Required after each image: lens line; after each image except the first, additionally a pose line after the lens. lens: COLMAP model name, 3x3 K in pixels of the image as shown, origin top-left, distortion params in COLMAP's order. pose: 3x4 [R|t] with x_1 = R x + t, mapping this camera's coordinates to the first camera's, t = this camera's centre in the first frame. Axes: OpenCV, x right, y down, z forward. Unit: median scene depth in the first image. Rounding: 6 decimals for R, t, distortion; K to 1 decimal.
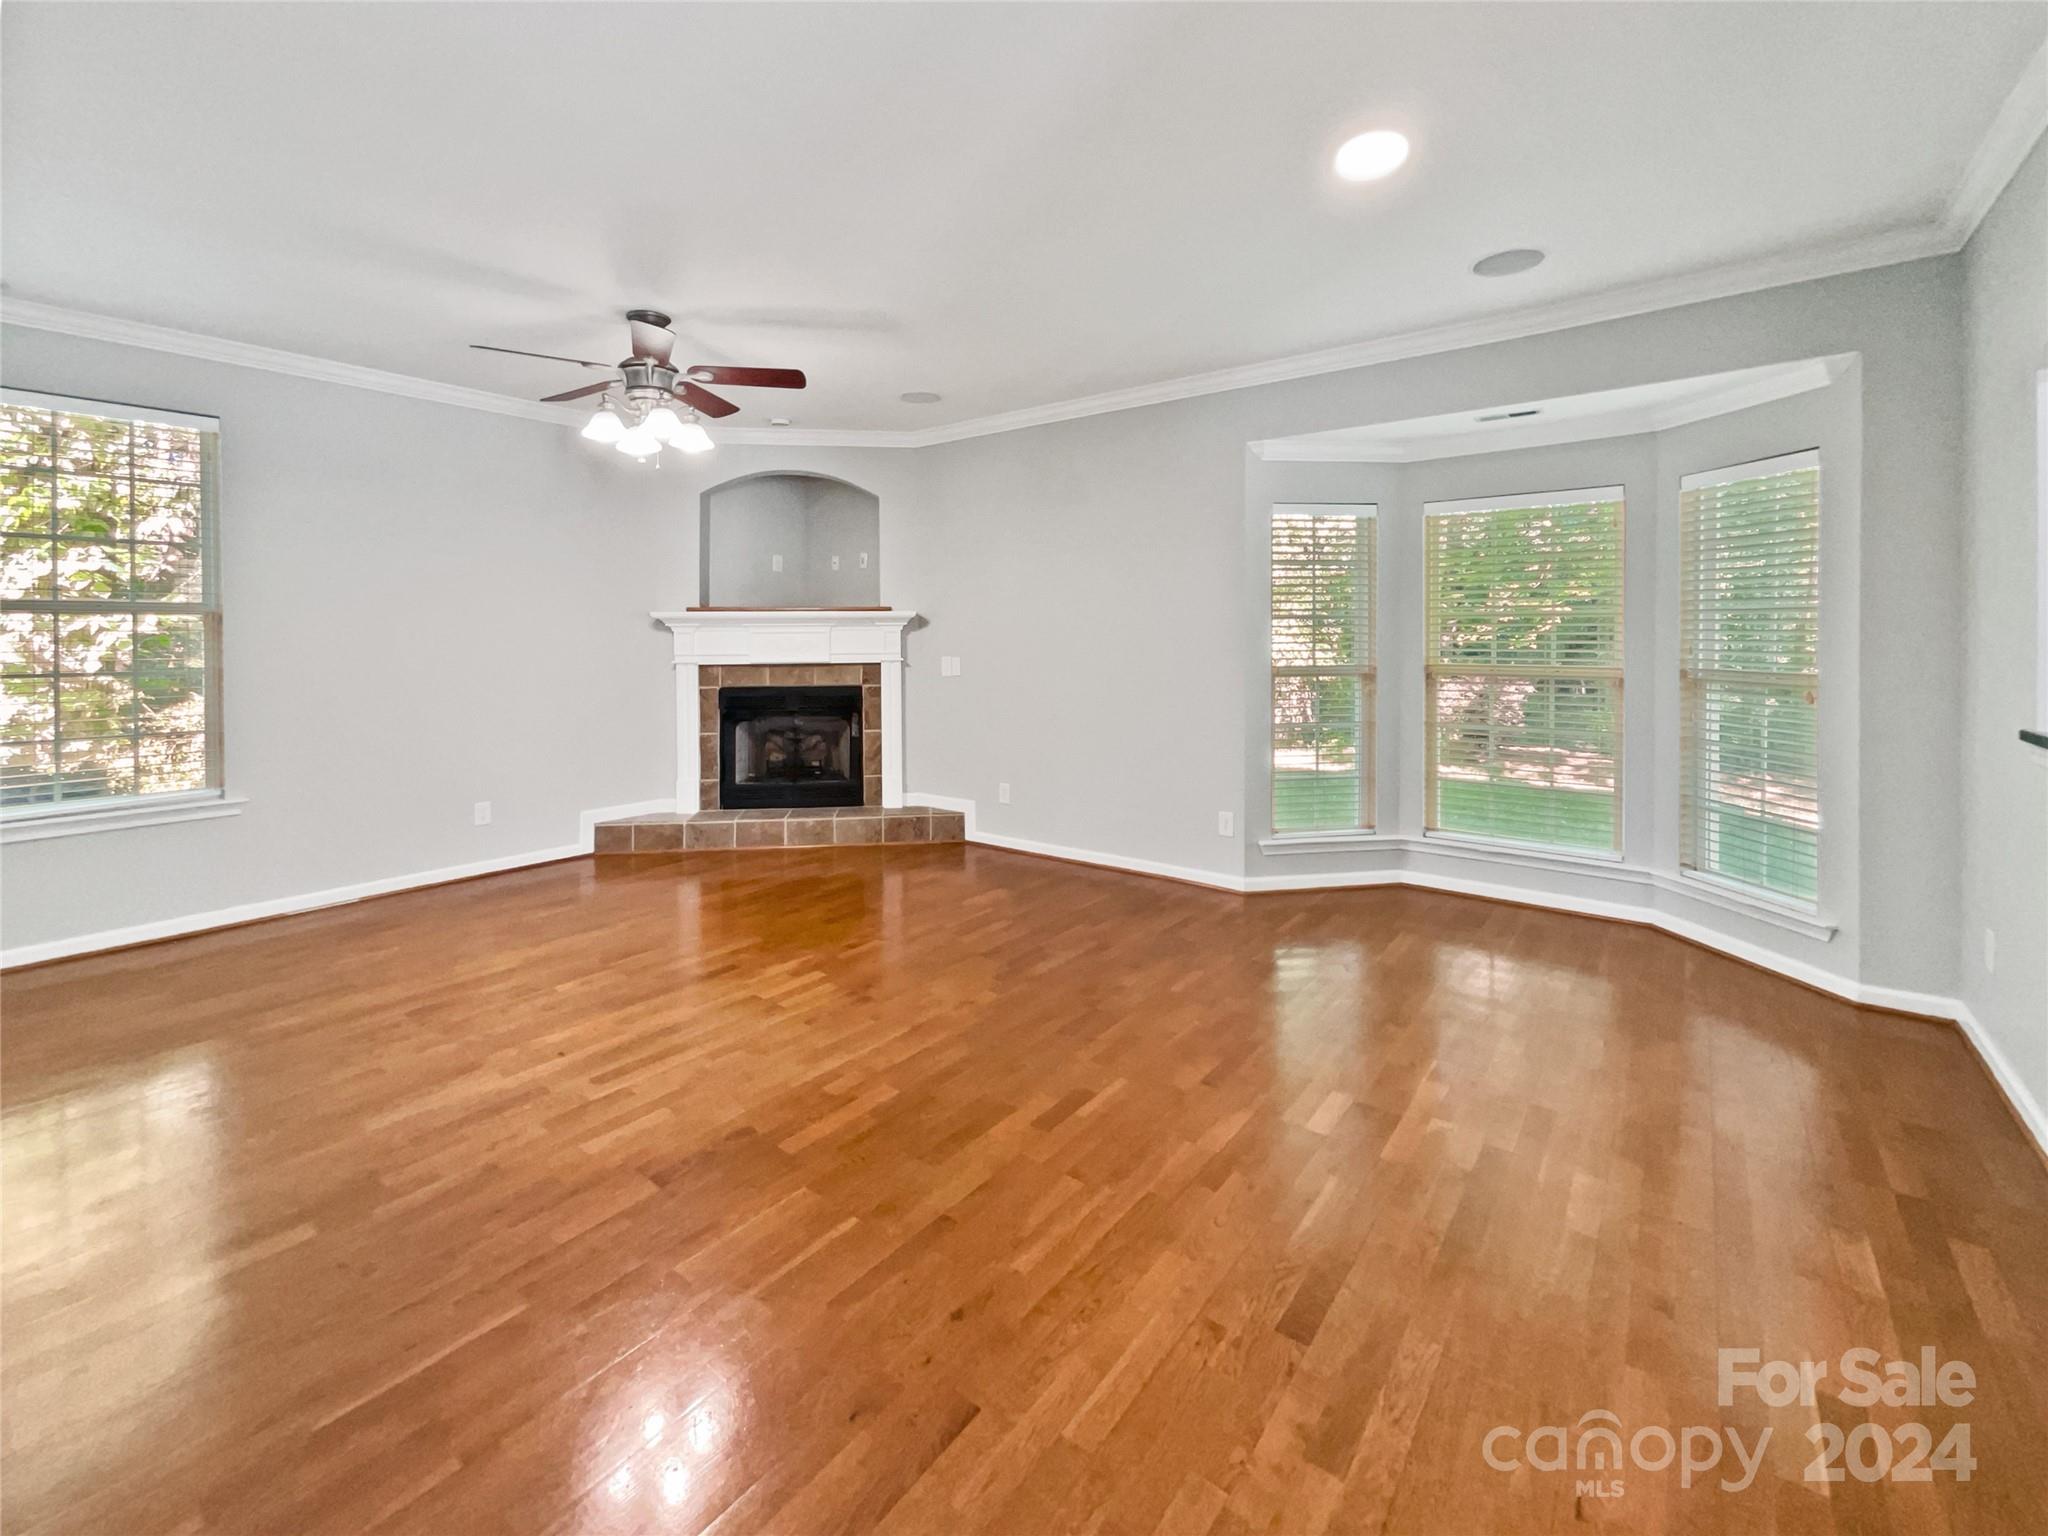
lens RADIAL K [[866.6, 0, 1026.2], [0, 866.6, 640.9], [0, 0, 1]] dist [-0.003004, -0.000413]
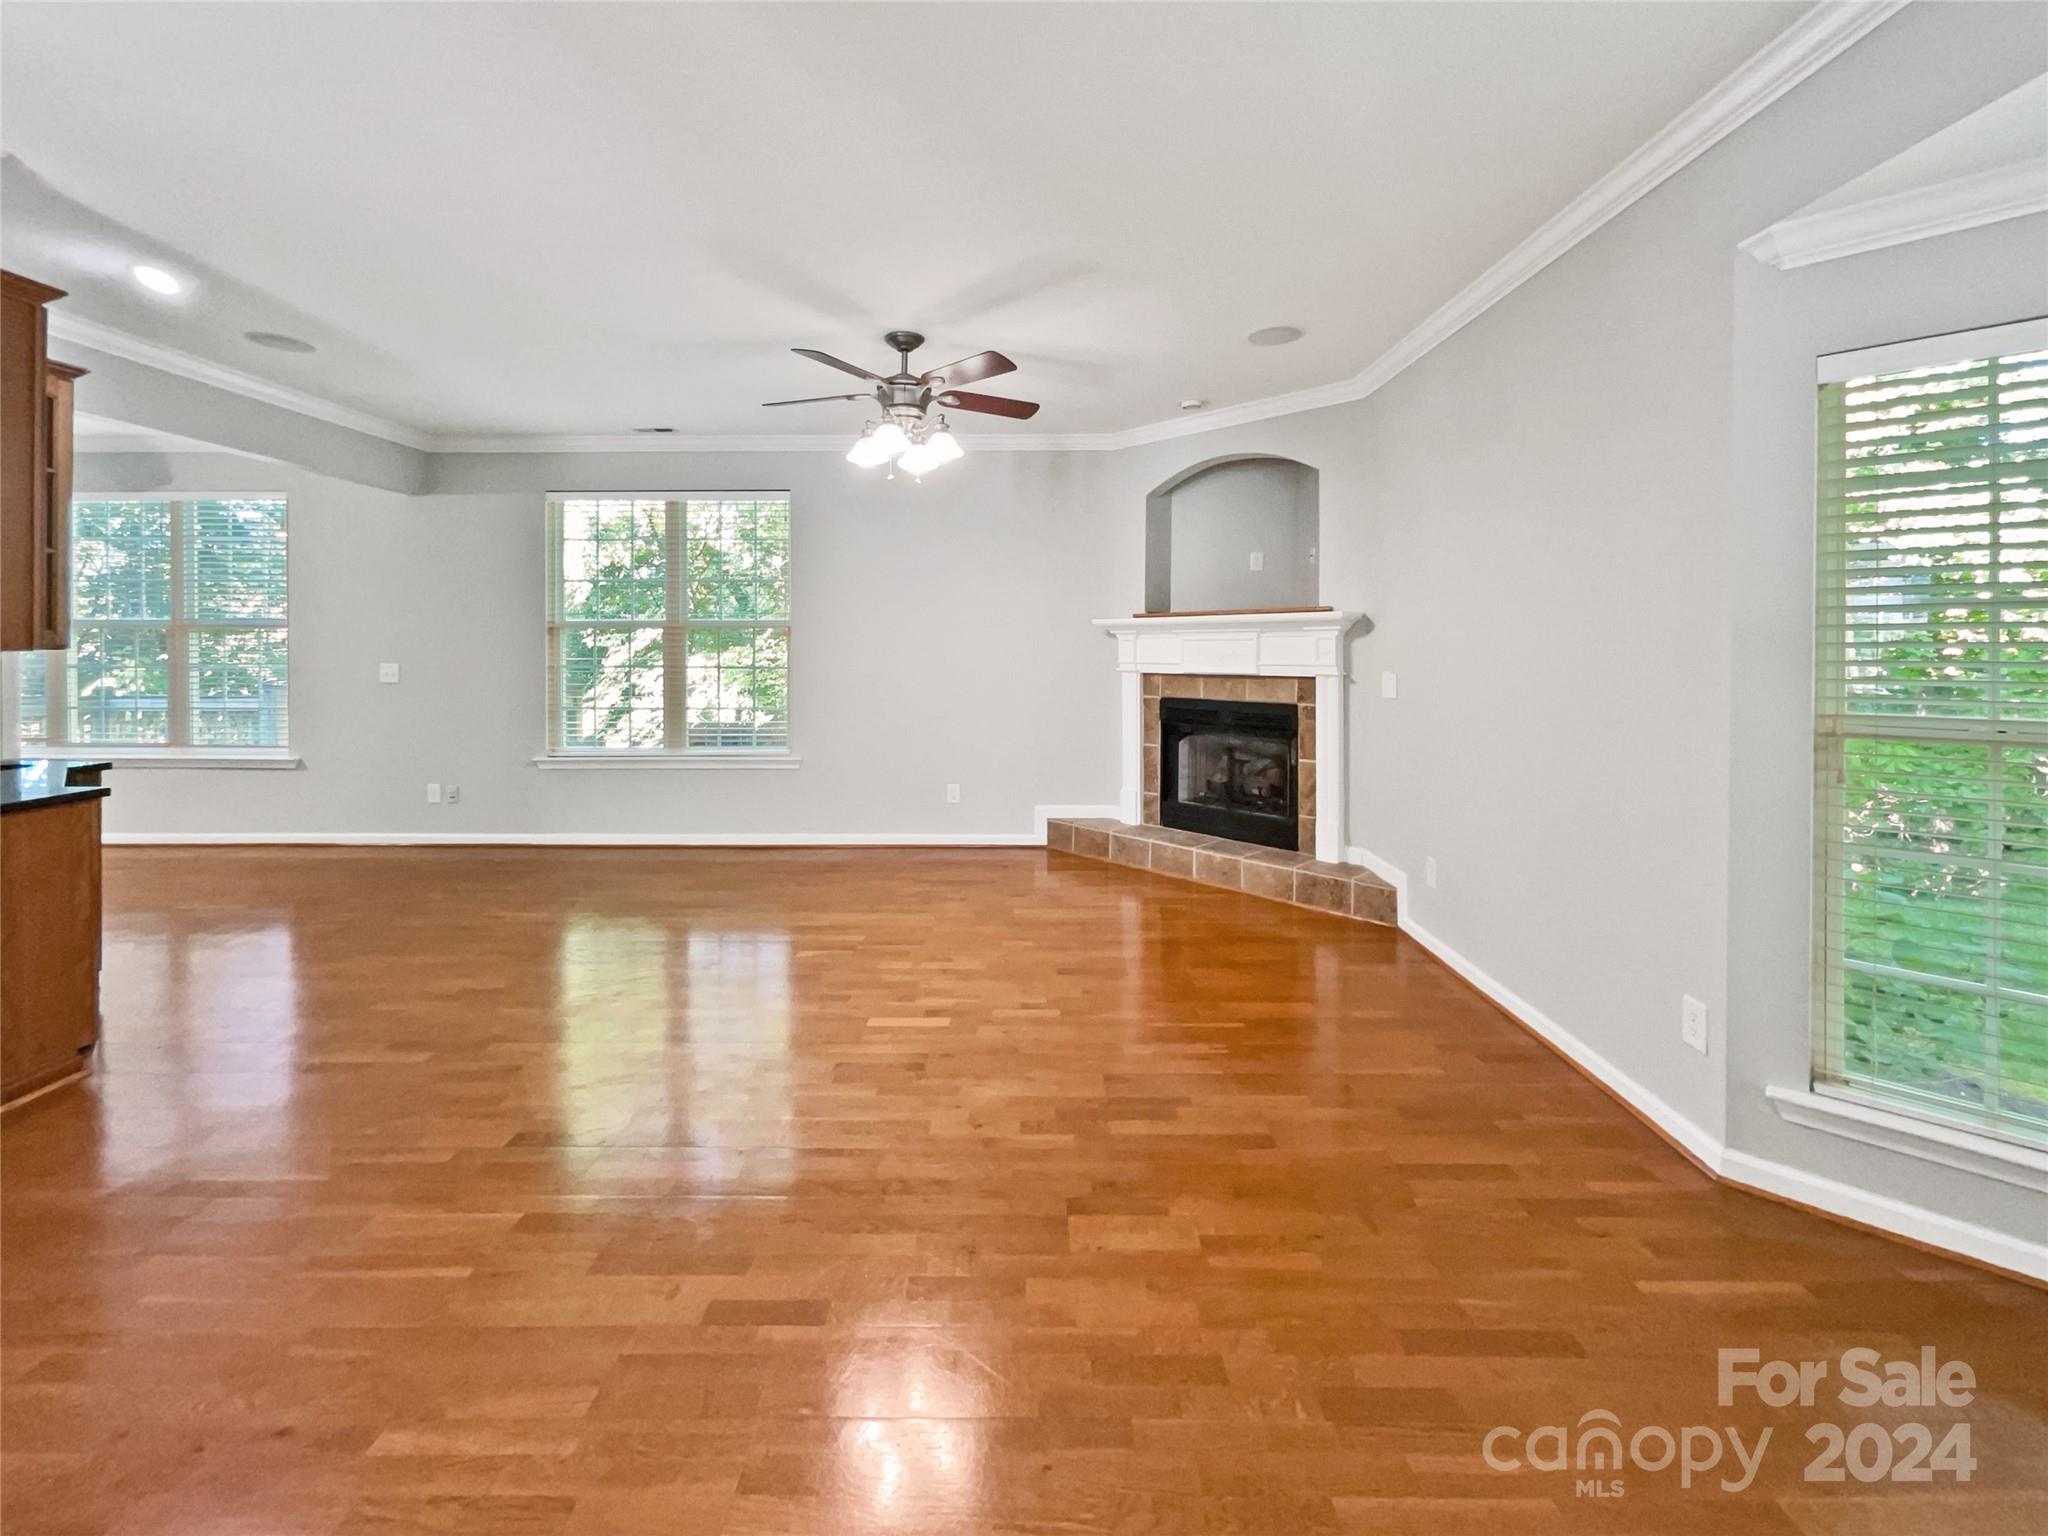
lens RADIAL K [[861.4, 0, 1020.1], [0, 861.4, 648.0], [0, 0, 1]] dist [0.001179, -0.000312]
pose [[0.609713, 0.007505, -0.792587, 0.302692], [-0.006601, 0.999969, 0.004391, -0.003255], [0.792595, 0.002554, 0.609743, 0.306778]]
